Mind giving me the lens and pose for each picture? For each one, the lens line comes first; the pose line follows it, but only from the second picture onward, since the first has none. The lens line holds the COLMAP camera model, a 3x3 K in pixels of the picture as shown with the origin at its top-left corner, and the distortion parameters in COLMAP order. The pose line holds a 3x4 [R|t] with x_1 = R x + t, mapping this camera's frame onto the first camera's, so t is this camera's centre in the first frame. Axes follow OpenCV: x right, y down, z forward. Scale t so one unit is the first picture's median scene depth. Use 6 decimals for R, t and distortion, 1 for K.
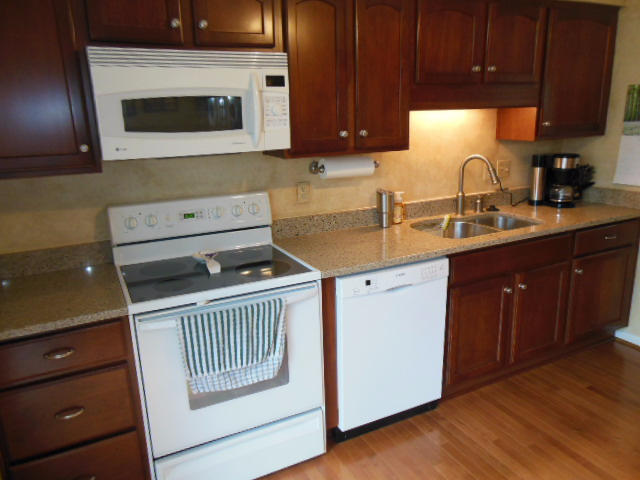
lens RADIAL K [[492.8, 0, 324.0], [0, 492.8, 244.2], [0, 0, 1]] dist [-0.052667, 0.095721]
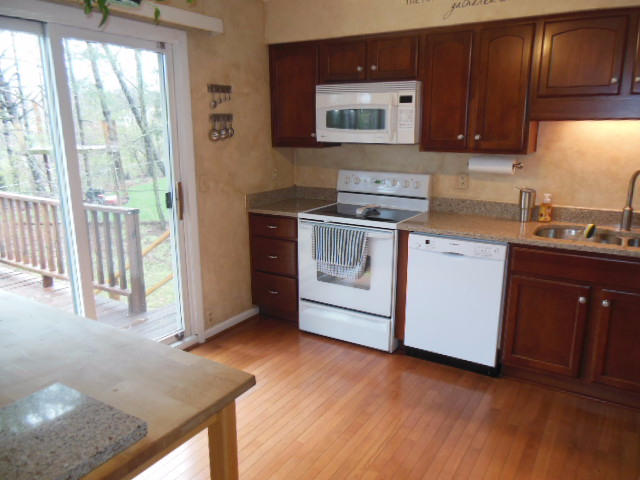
lens RADIAL K [[492.8, 0, 324.0], [0, 492.8, 244.2], [0, 0, 1]] dist [-0.052667, 0.095721]
pose [[0.519425, 0.228216, -0.823477, 1.070667], [-0.235249, 0.964629, 0.118947, -0.012501], [0.821496, 0.131938, 0.554740, -0.015022]]
